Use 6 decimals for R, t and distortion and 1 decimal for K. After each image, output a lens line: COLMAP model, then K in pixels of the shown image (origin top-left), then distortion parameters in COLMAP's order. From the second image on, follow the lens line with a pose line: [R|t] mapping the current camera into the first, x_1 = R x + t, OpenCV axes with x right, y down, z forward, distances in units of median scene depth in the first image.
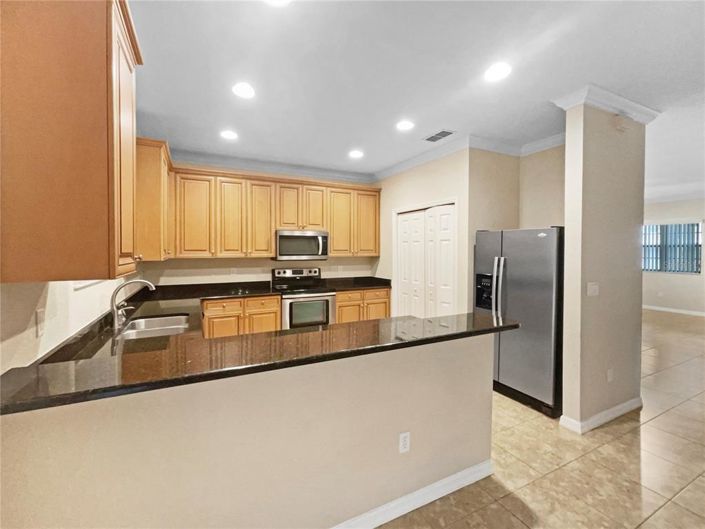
lens RADIAL K [[309.5, 0, 352.6], [0, 309.5, 252.2], [0, 0, 1]] dist [0.003834, 0.000452]
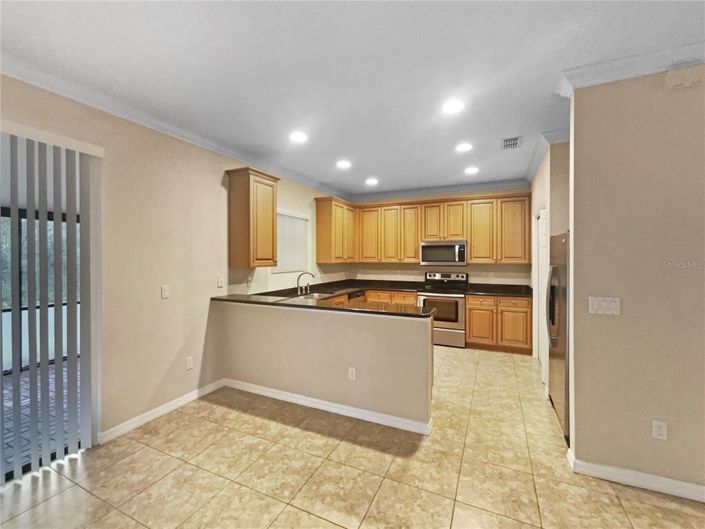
lens RADIAL K [[309.5, 0, 354.3], [0, 309.5, 260.5], [0, 0, 1]] dist [0.003834, 0.000452]
pose [[0.620360, 0.008559, -0.784270, 0.554157], [-0.005432, 0.999963, 0.006616, -0.000680], [0.784298, 0.000156, 0.620384, -0.005651]]
